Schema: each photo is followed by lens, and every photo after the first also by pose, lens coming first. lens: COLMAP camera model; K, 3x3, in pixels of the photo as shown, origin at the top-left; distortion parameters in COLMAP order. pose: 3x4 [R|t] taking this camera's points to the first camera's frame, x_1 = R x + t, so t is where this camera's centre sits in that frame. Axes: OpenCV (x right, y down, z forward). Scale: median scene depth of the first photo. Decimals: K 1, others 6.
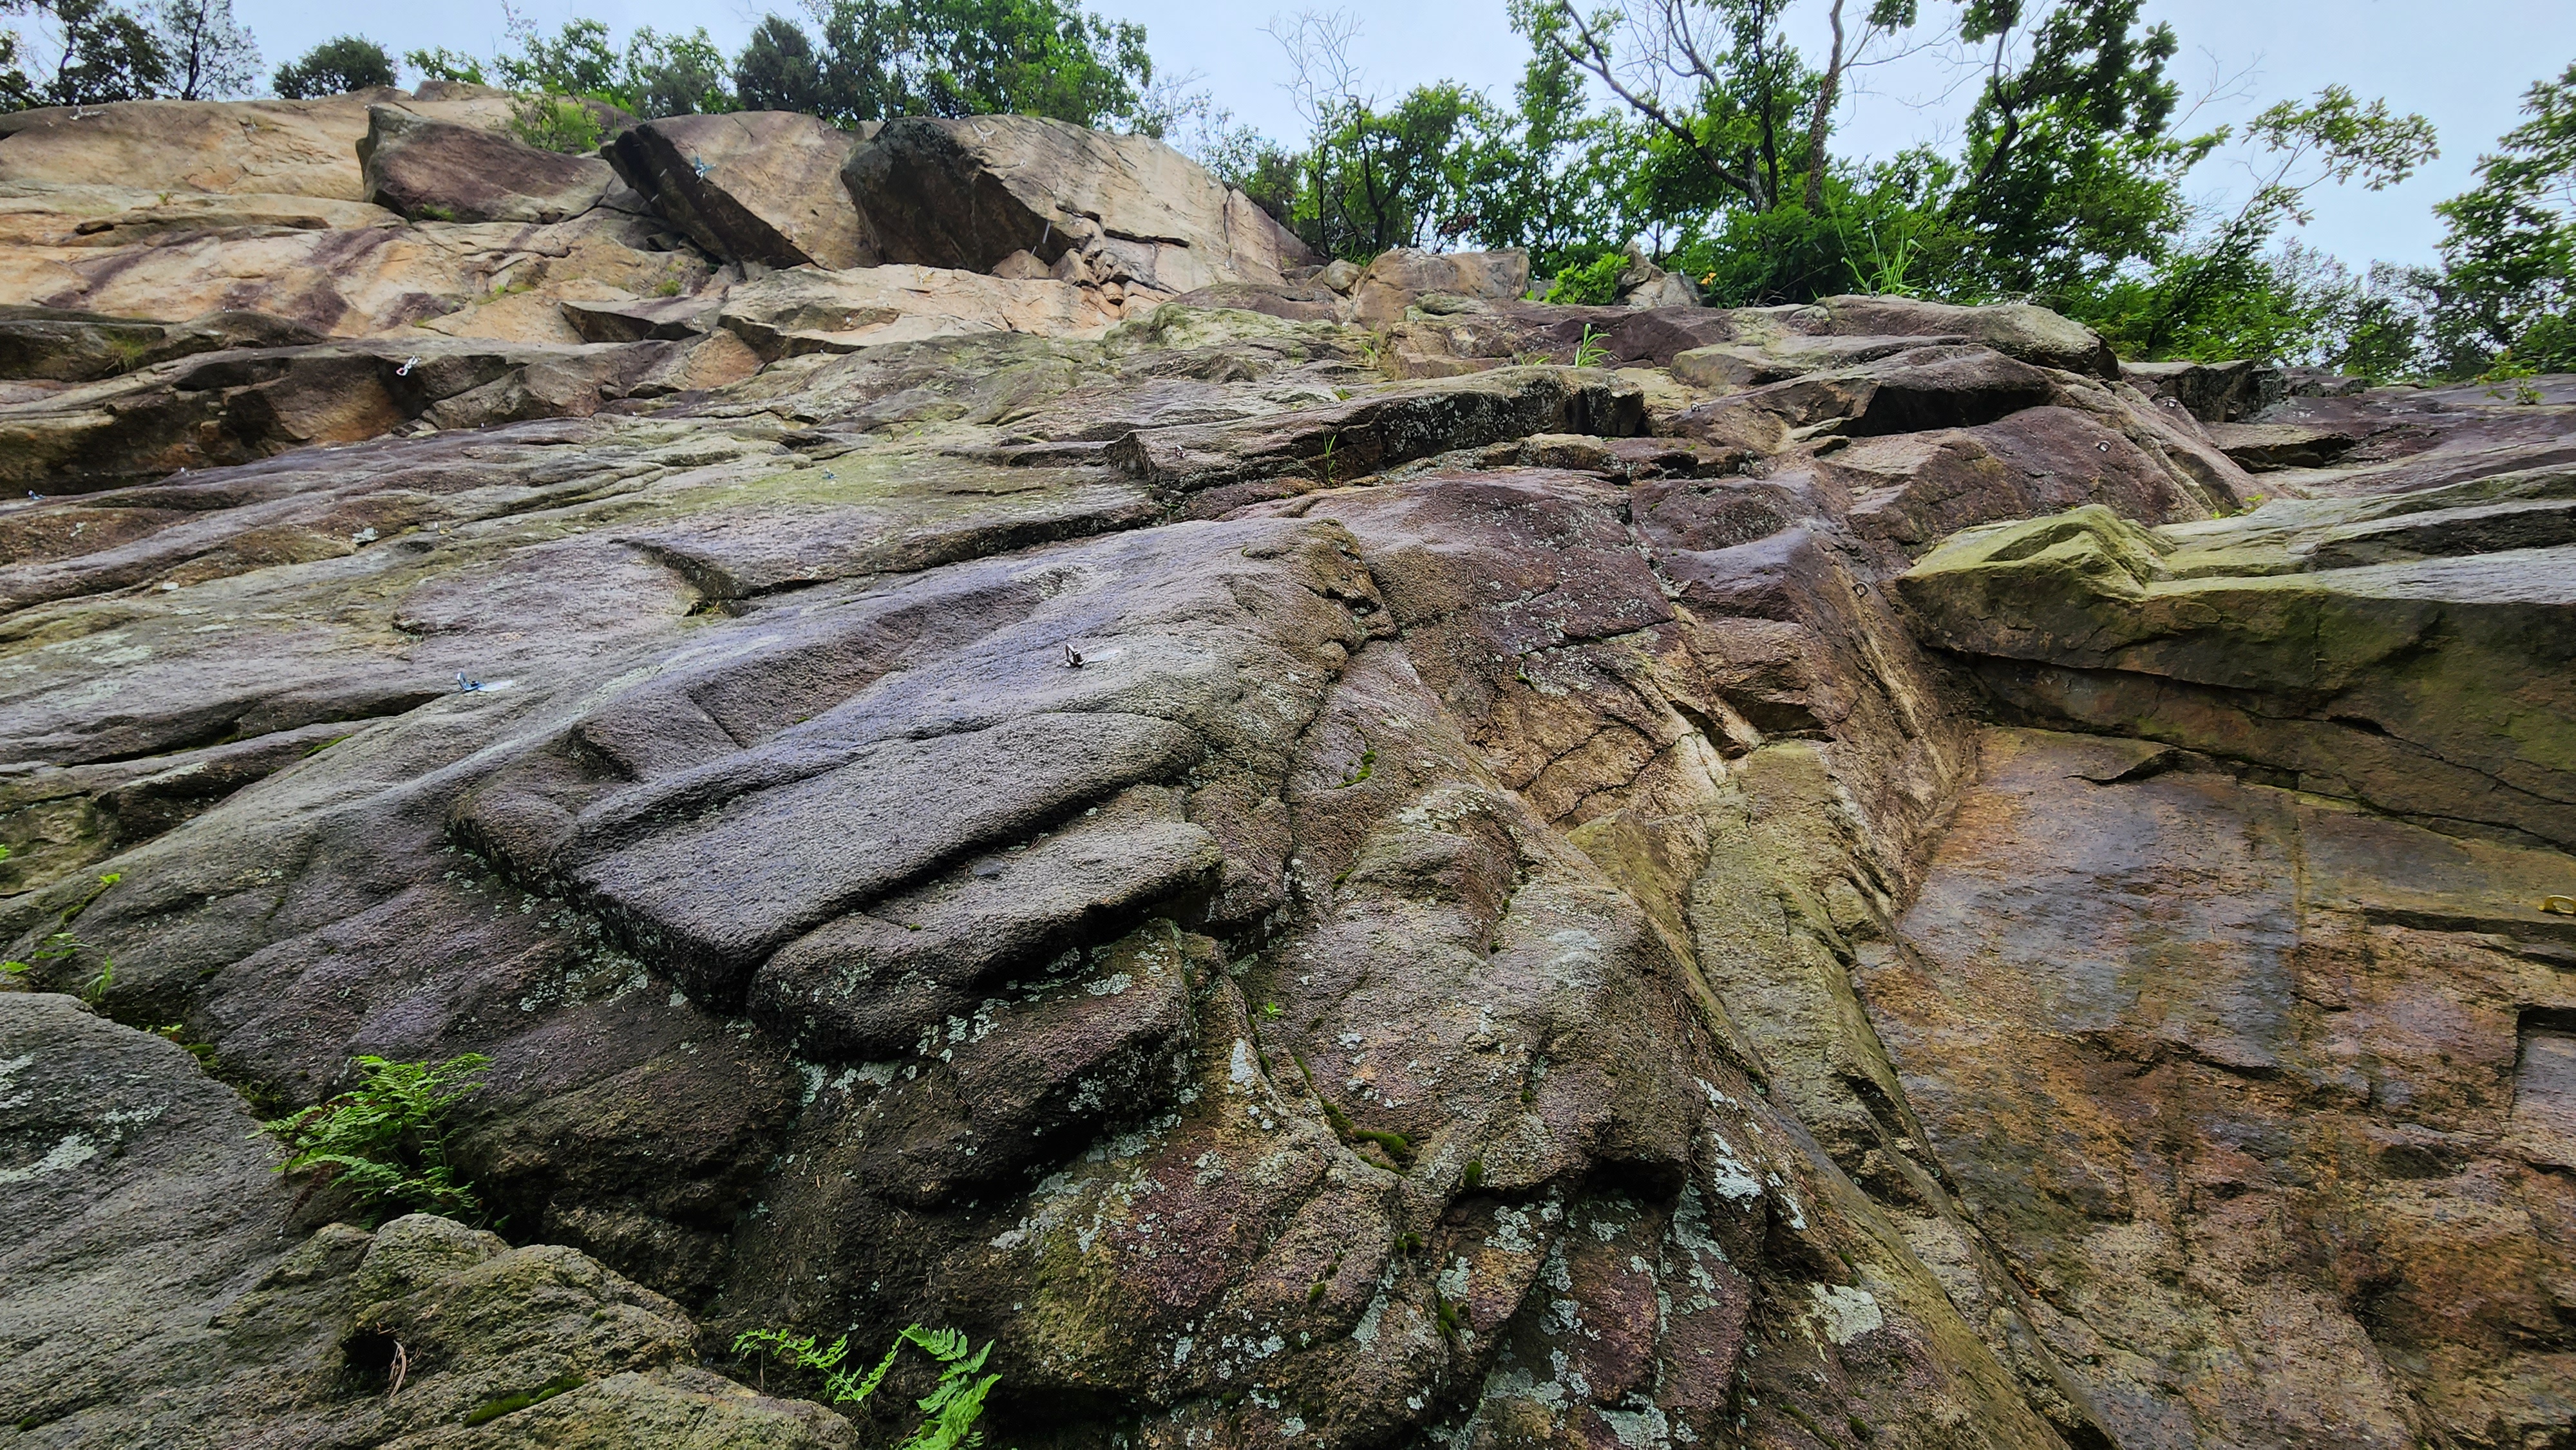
lens RADIAL K [[1059.6, 0, 1280.3], [0, 1059.6, 722.1], [0, 0, 1]] dist [0.002573, -0.000150]
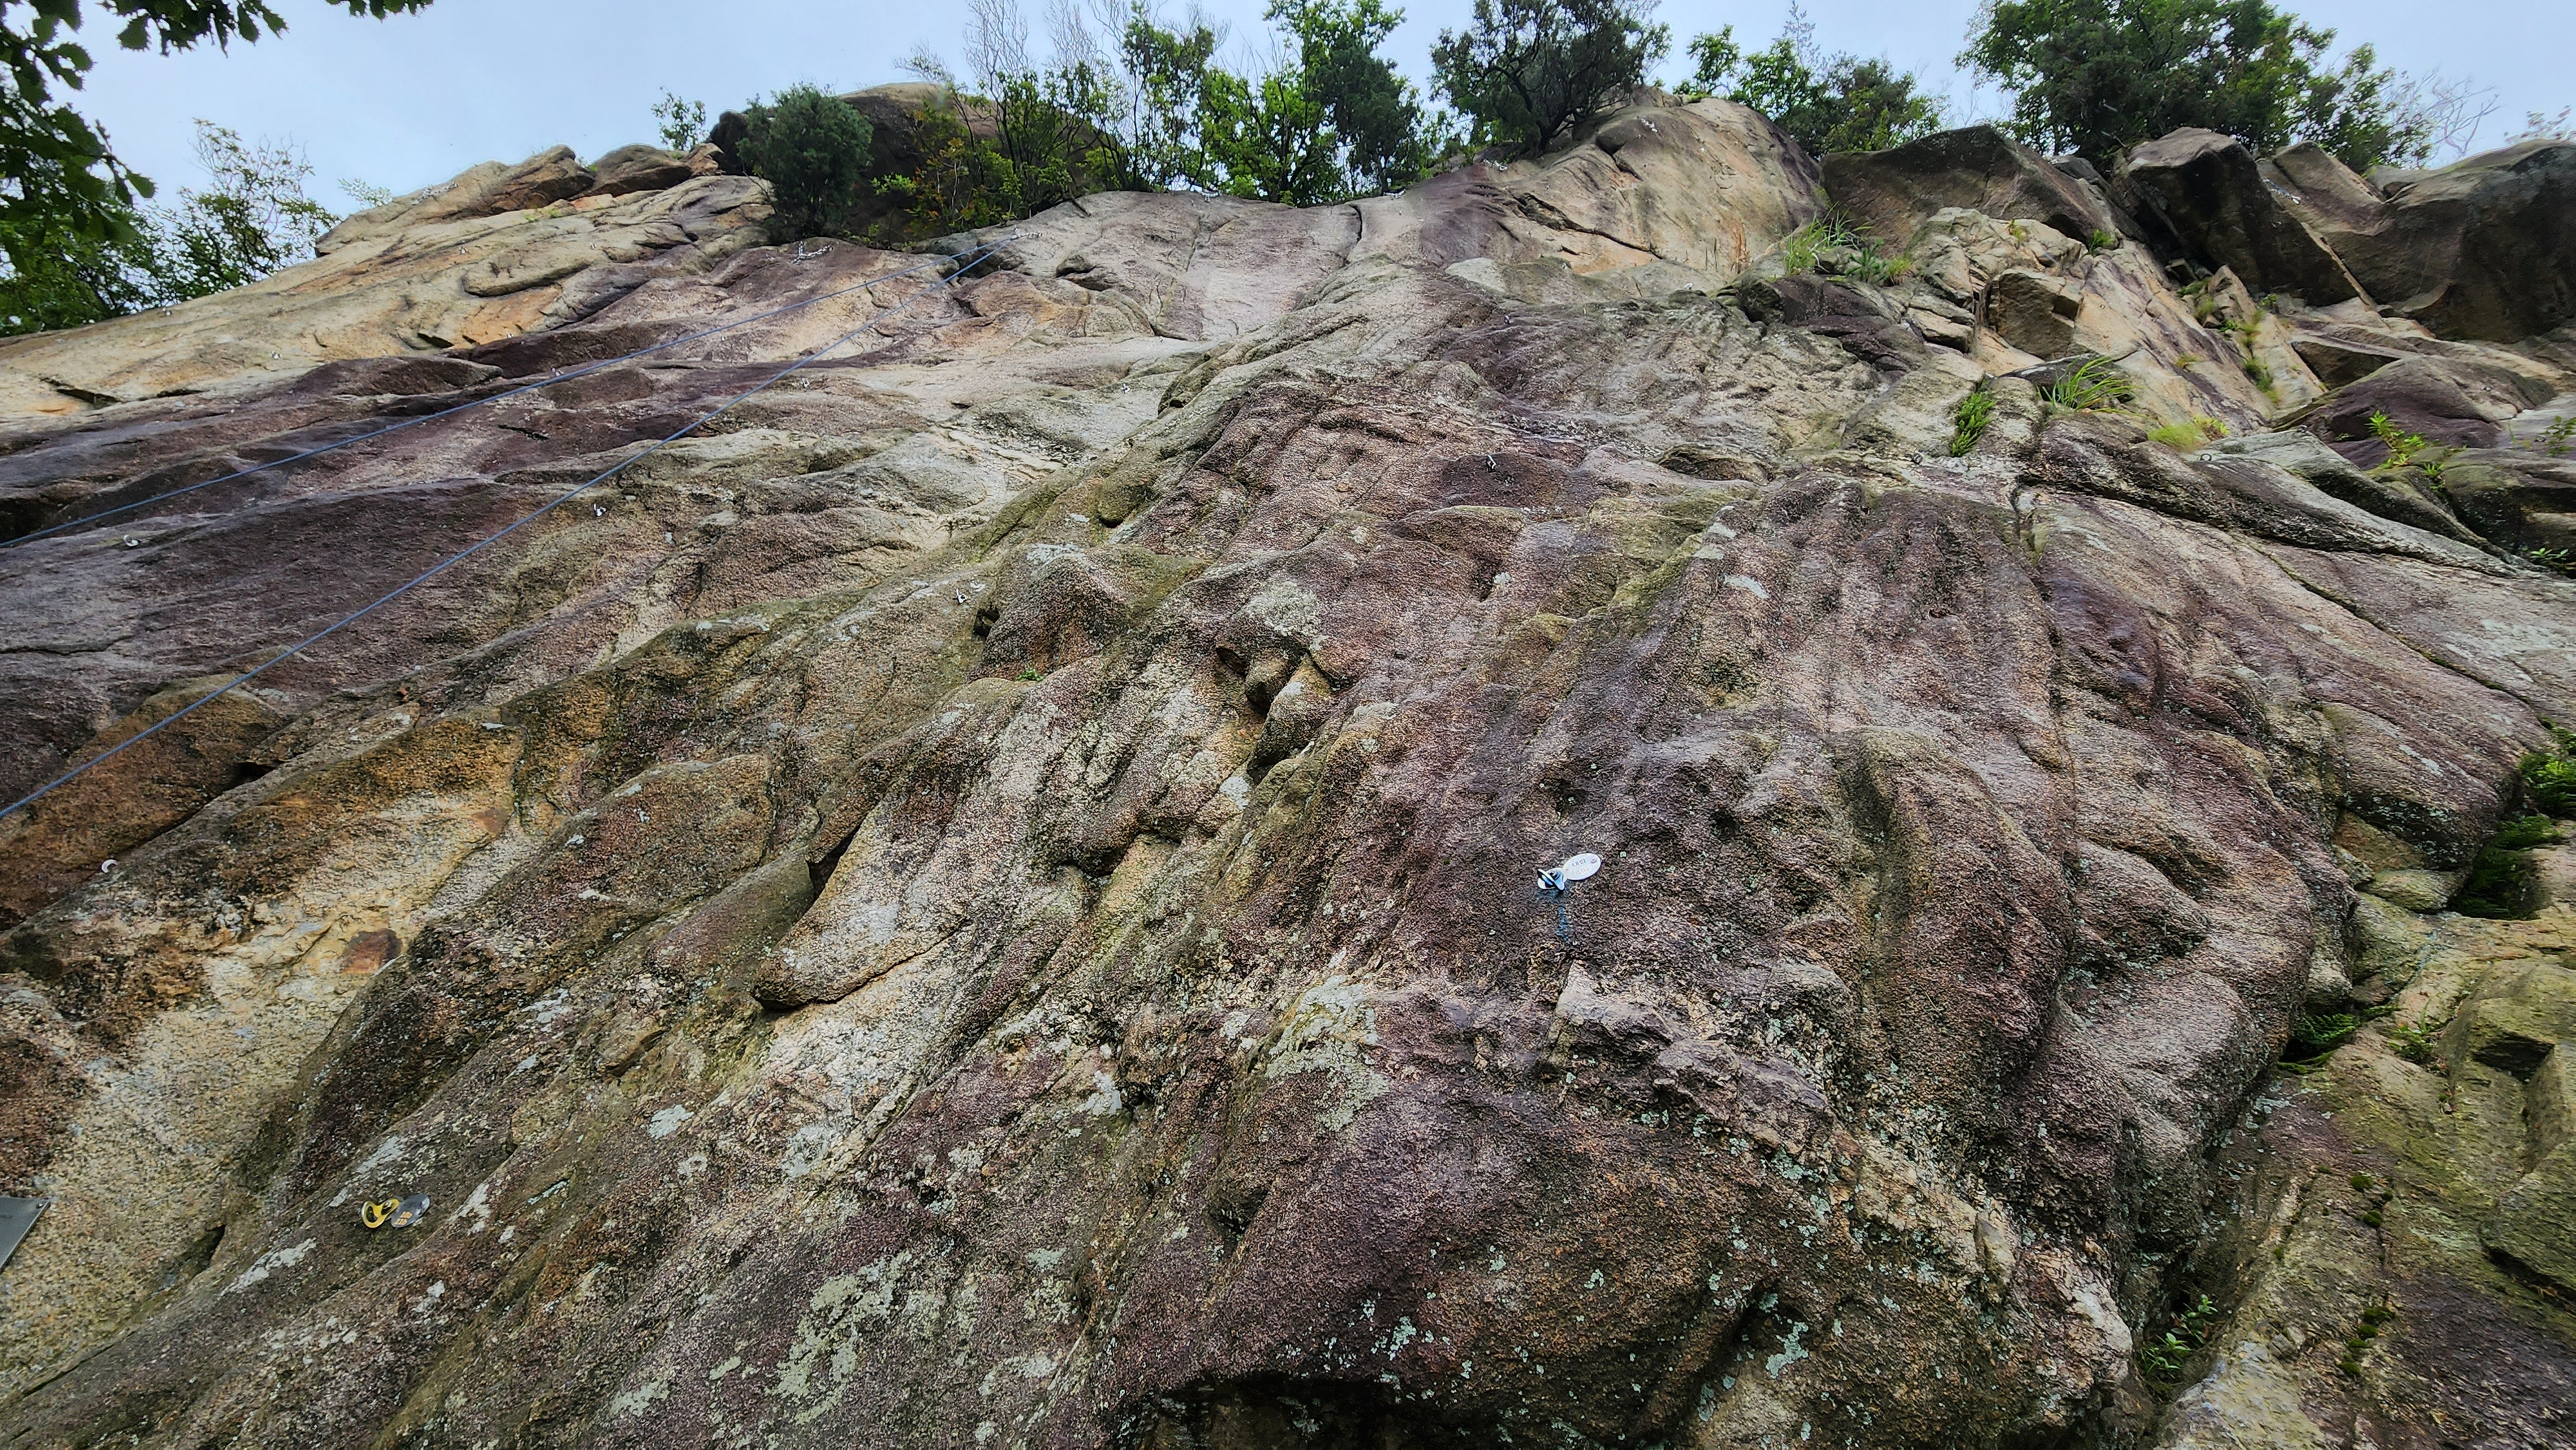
lens RADIAL K [[1059.6, 0, 1287.3], [0, 1059.6, 729.6], [0, 0, 1]] dist [0.002573, -0.000150]
pose [[0.994838, 0.065296, -0.077681, -1.345834], [-0.063815, 0.997732, 0.021402, -0.014614], [0.078902, -0.016335, 0.996749, -0.011232]]
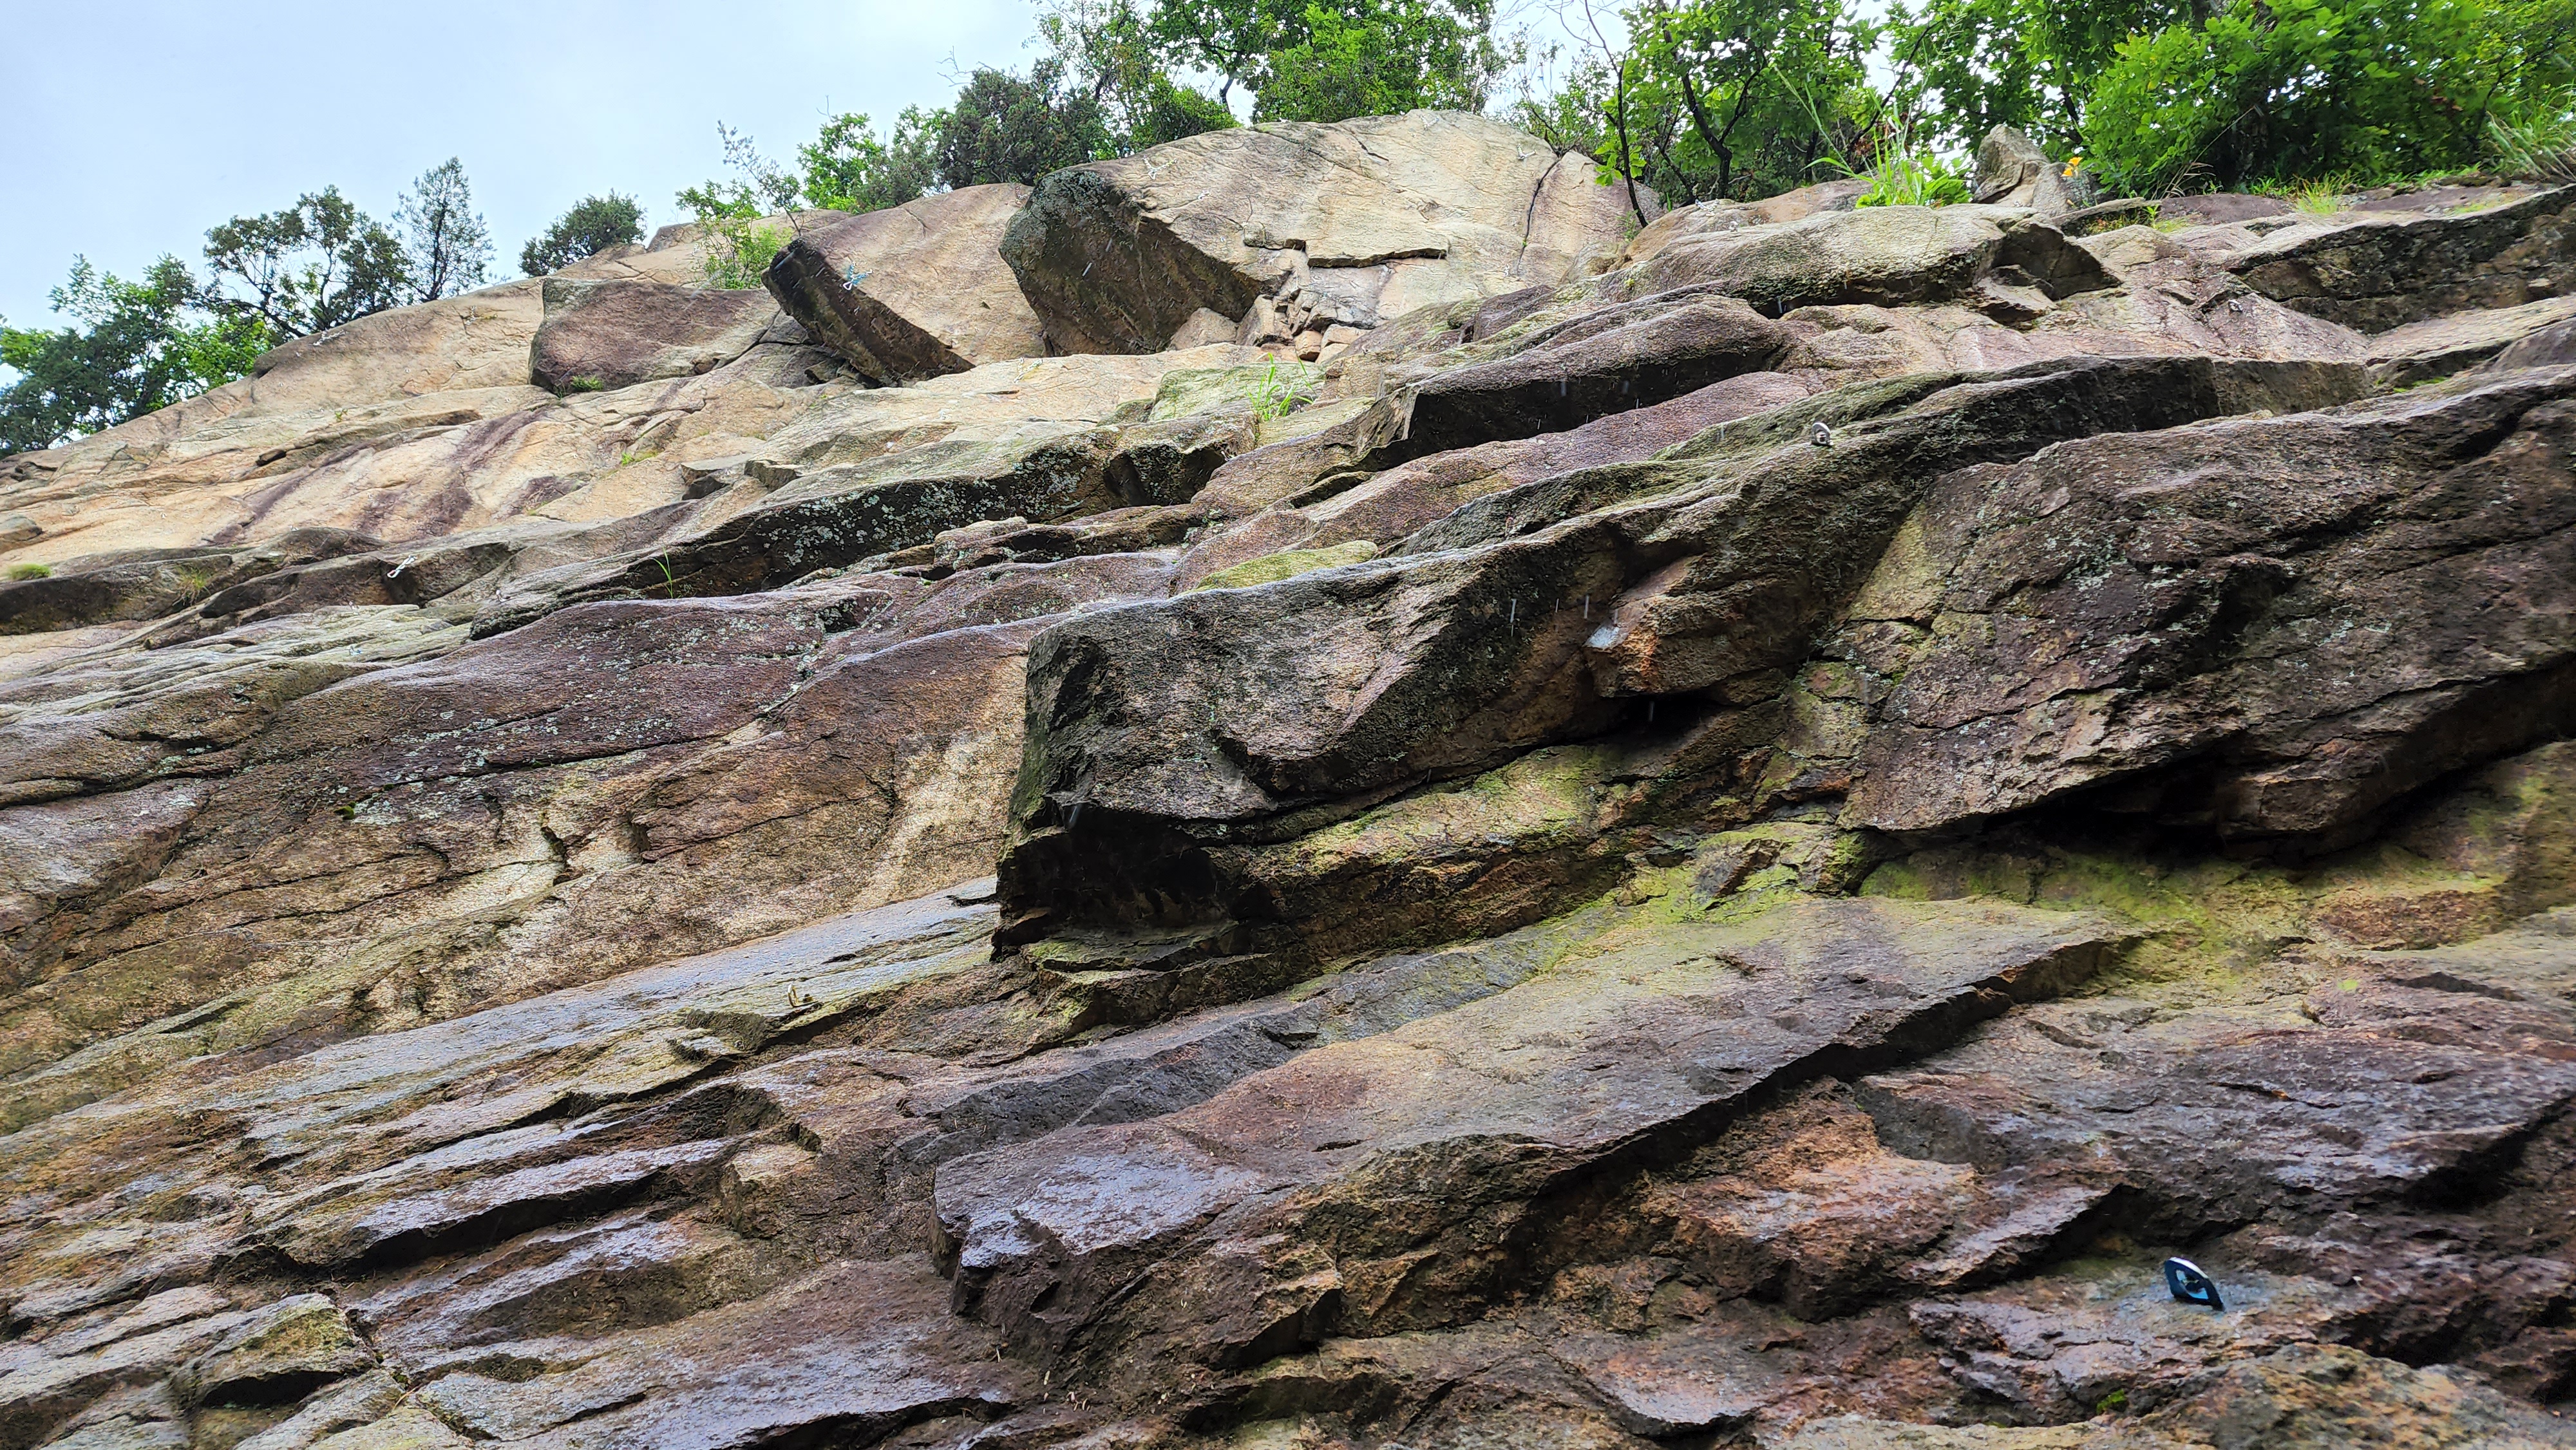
lens RADIAL K [[1757.3, 0, 1291.1], [0, 1757.3, 725.5], [0, 0, 1]] dist [0.044427, -0.010791]
pose [[0.907477, -0.072992, -0.413712, 0.298415], [0.009095, 0.987973, -0.154359, 0.026820], [0.420003, 0.136314, 0.897227, -0.023686]]
